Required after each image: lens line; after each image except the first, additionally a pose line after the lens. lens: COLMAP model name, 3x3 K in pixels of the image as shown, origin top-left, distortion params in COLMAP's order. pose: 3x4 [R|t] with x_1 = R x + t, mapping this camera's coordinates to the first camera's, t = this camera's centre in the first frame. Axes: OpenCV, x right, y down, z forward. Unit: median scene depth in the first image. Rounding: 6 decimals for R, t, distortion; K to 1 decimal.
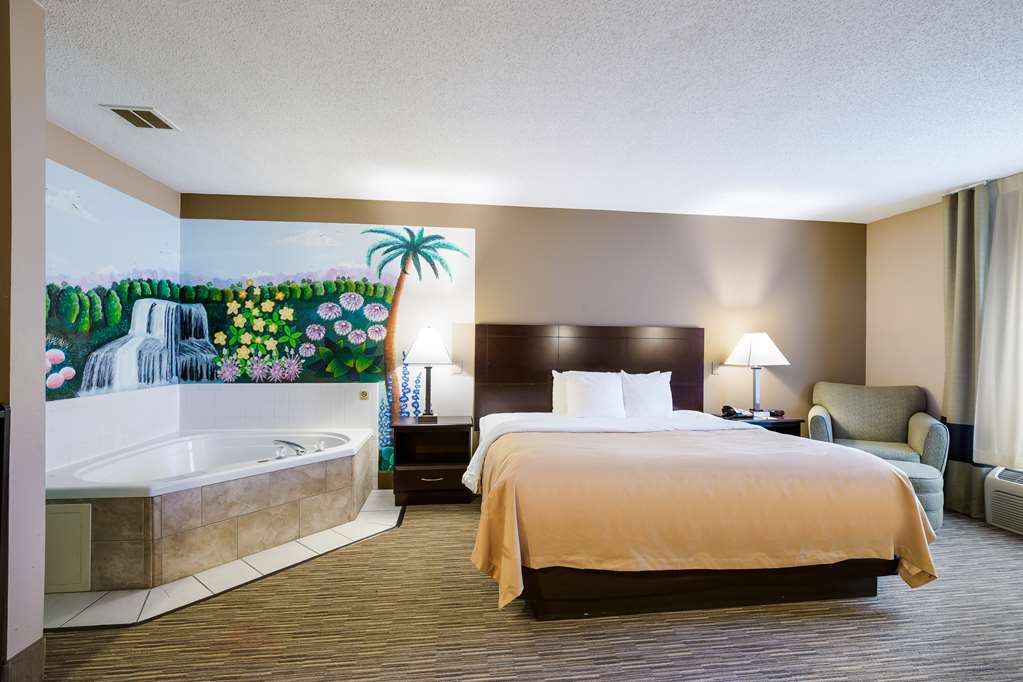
lens RADIAL K [[467.6, 0, 516.4], [0, 467.6, 343.7], [0, 0, 1]] dist [-0.013521, -0.000180]
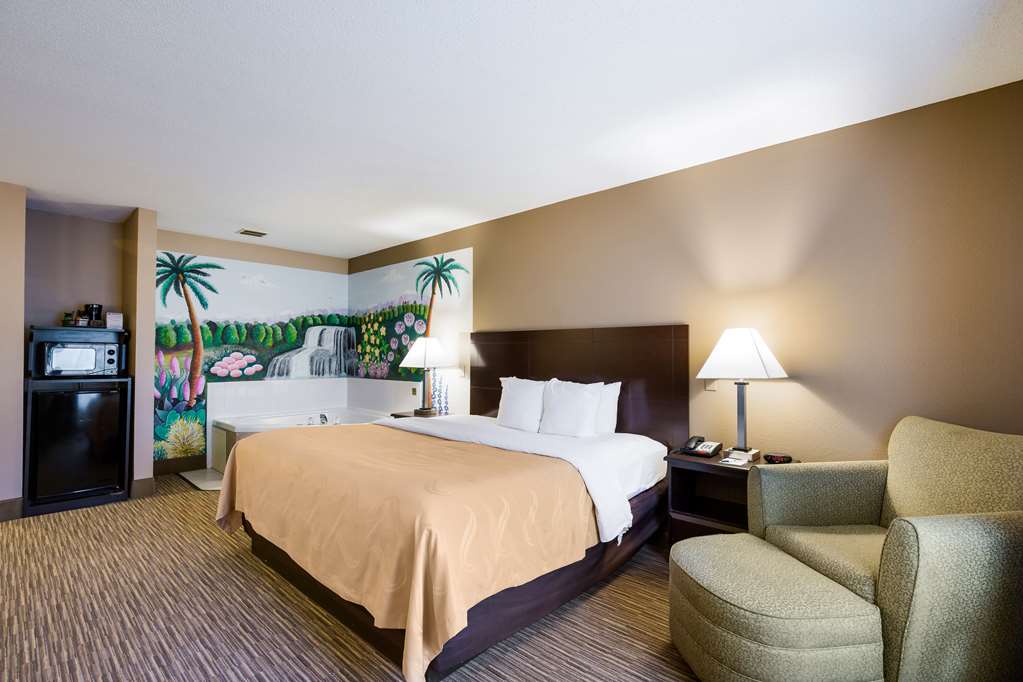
lens RADIAL K [[467.6, 0, 508.5], [0, 467.6, 340.0], [0, 0, 1]] dist [-0.013521, -0.000180]
pose [[0.650789, -0.029719, -0.758676, 0.856181], [0.006334, 0.999411, -0.033716, 0.014231], [0.759232, 0.017137, 0.650595, 0.366410]]
